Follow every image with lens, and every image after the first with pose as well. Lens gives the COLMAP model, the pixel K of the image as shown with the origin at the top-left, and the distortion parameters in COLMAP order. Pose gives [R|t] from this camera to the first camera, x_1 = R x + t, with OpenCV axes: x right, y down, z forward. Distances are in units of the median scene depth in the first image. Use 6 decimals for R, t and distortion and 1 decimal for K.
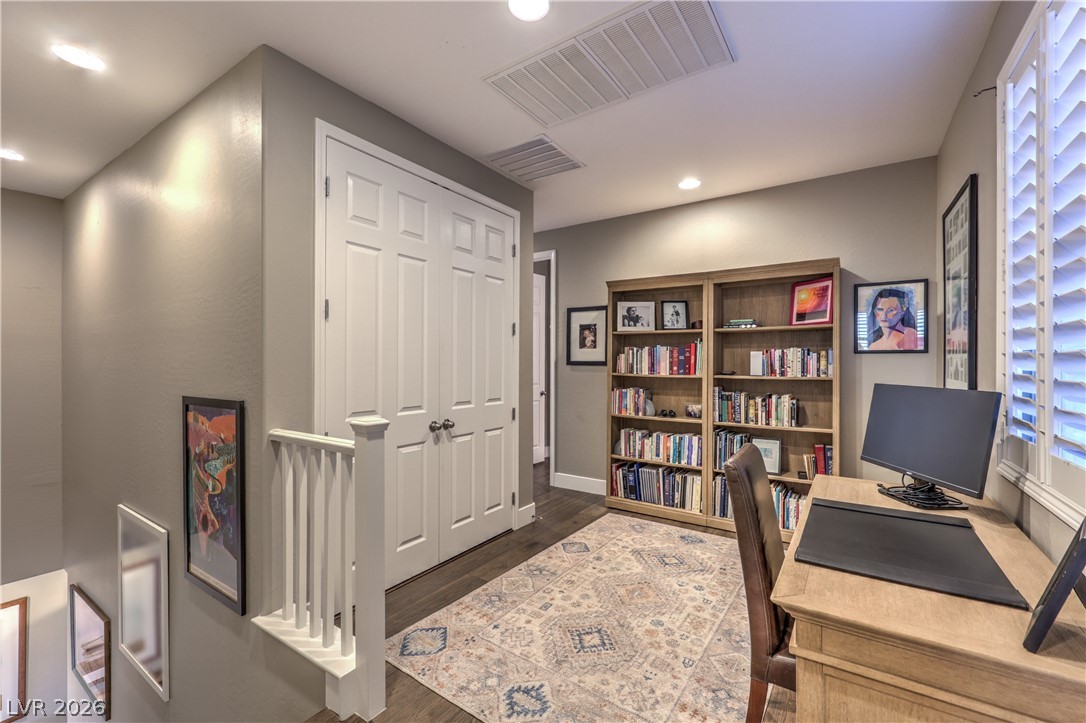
lens RADIAL K [[445.6, 0, 552.8], [0, 445.6, 355.2], [0, 0, 1]] dist [-0.000620, -0.000056]
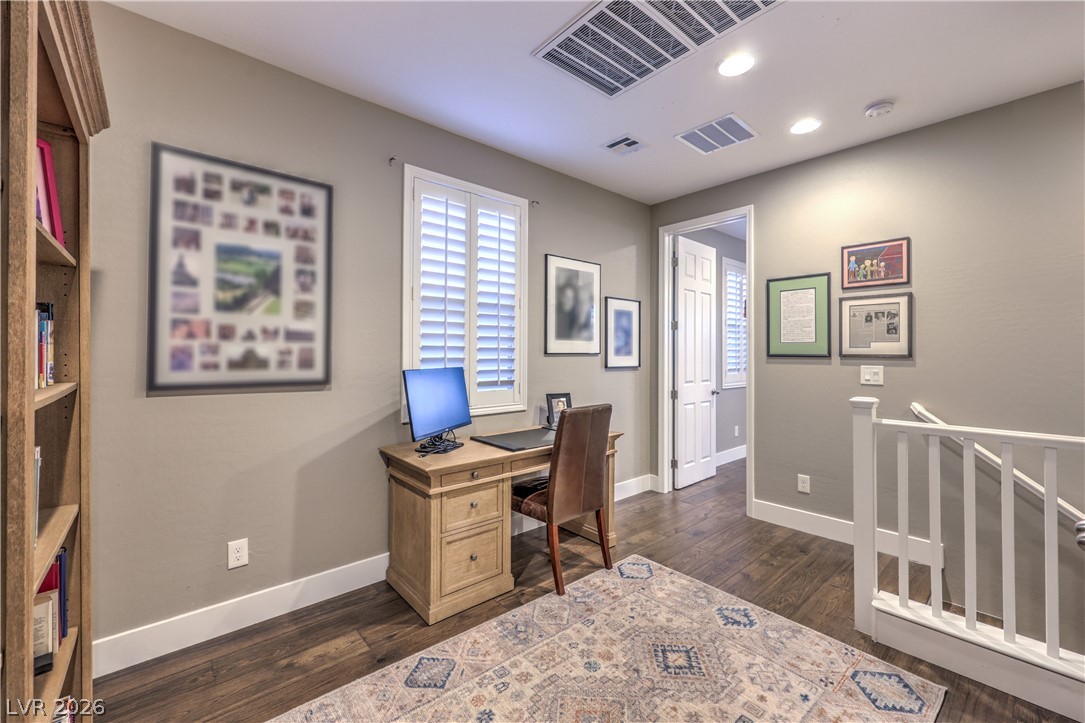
lens RADIAL K [[445.2, 0, 552.3], [0, 445.2, 355.3], [0, 0, 1]] dist [-0.000620, -0.000056]
pose [[-0.967168, -0.004093, 0.254104, 0.105295], [-0.006298, 0.999949, -0.007866, 0.033085], [-0.254059, -0.009209, -0.967145, 1.955559]]
